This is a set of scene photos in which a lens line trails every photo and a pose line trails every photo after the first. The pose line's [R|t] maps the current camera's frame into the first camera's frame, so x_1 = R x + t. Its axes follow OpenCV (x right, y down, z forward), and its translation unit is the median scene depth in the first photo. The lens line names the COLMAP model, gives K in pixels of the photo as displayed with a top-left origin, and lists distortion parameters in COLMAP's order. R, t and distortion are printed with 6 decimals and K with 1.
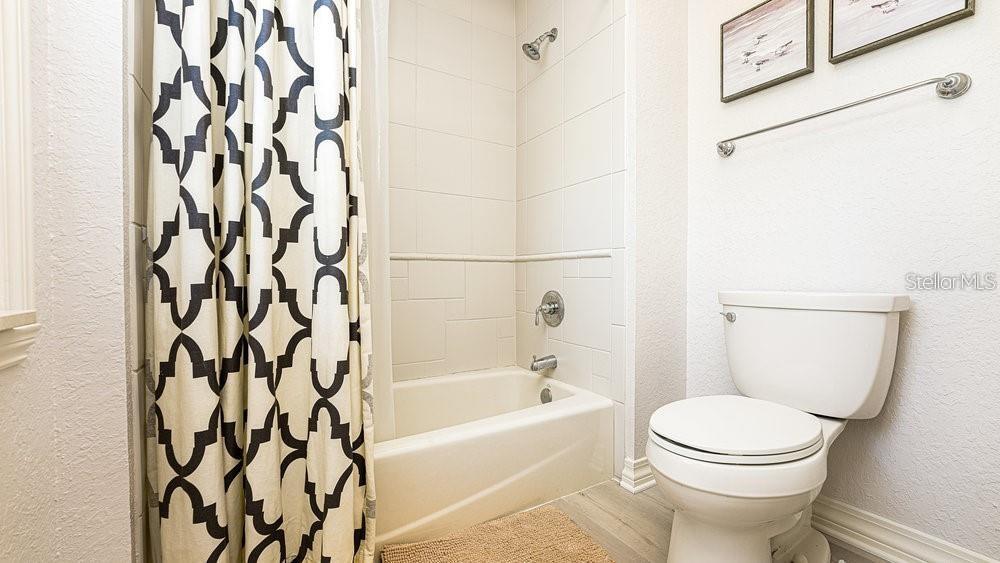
lens RADIAL K [[407.7, 0, 503.7], [0, 407.7, 287.6], [0, 0, 1]] dist [-0.018138, -0.000396]
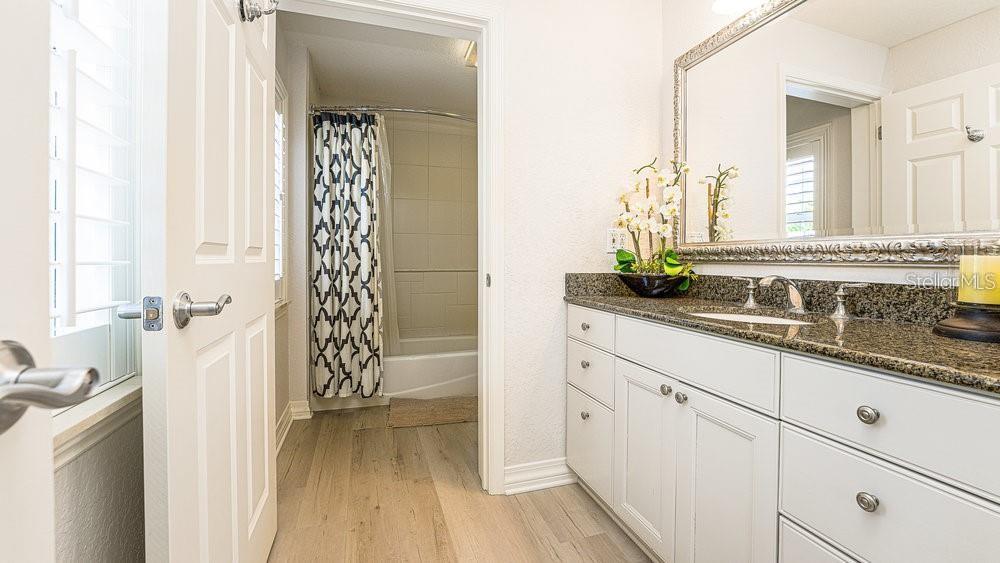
lens RADIAL K [[407.7, 0, 498.7], [0, 407.7, 273.9], [0, 0, 1]] dist [-0.018138, -0.000396]
pose [[0.974235, 0.000694, -0.225532, 1.190040], [-0.002937, 0.999950, -0.009607, -0.111646], [0.225514, 0.010022, 0.974188, -1.682650]]
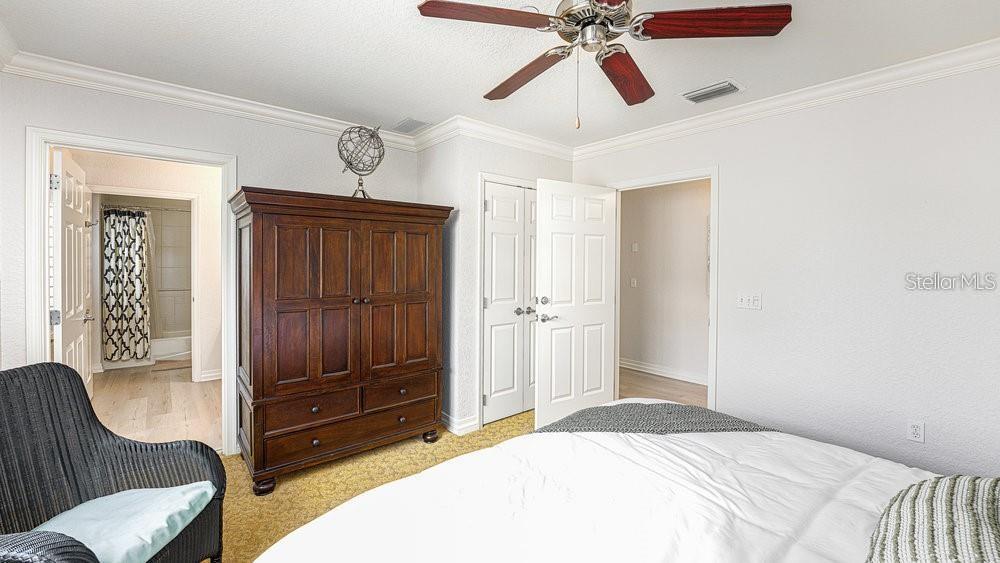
lens RADIAL K [[407.7, 0, 497.7], [0, 407.7, 272.1], [0, 0, 1]] dist [-0.018138, -0.000396]
pose [[0.987928, -0.004469, 0.154852, 3.747117], [0.006890, 0.999862, -0.015102, -0.344953], [-0.154763, 0.015987, 0.987822, -5.457923]]
